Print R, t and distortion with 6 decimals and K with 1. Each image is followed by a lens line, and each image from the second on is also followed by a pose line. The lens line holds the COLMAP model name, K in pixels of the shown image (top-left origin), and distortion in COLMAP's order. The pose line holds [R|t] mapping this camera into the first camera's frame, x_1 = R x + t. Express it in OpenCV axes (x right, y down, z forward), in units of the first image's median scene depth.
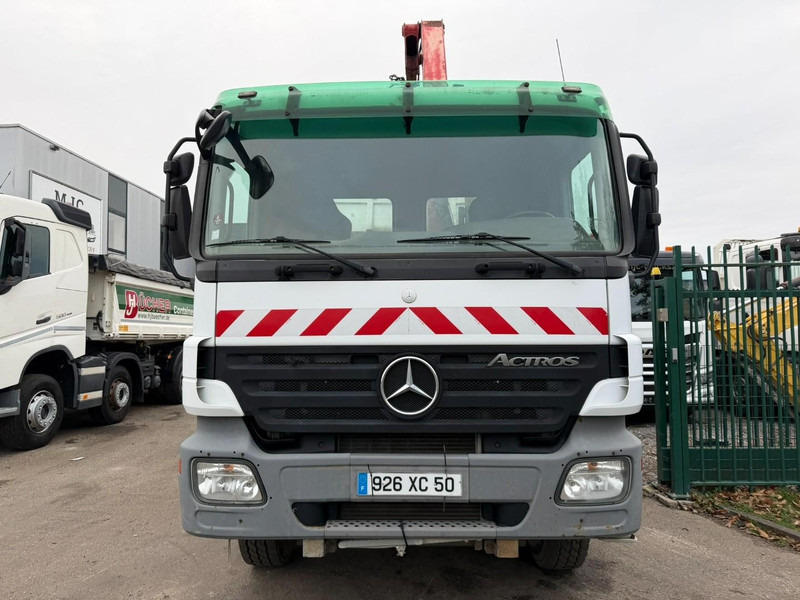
lens RADIAL K [[603.3, 0, 406.2], [0, 603.3, 296.7], [0, 0, 1]] dist [0.072719, -0.128307]
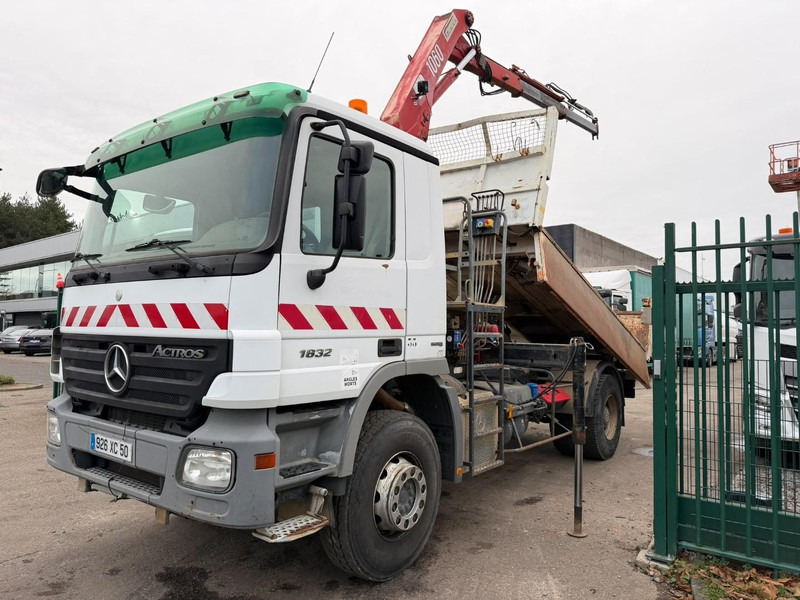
lens RADIAL K [[603.3, 0, 406.2], [0, 603.3, 296.7], [0, 0, 1]] dist [0.072719, -0.128307]
pose [[0.783250, -0.014933, -0.621528, 1.247046], [0.007832, 0.999869, -0.014153, 0.023202], [0.621658, 0.006217, 0.783264, 0.388702]]
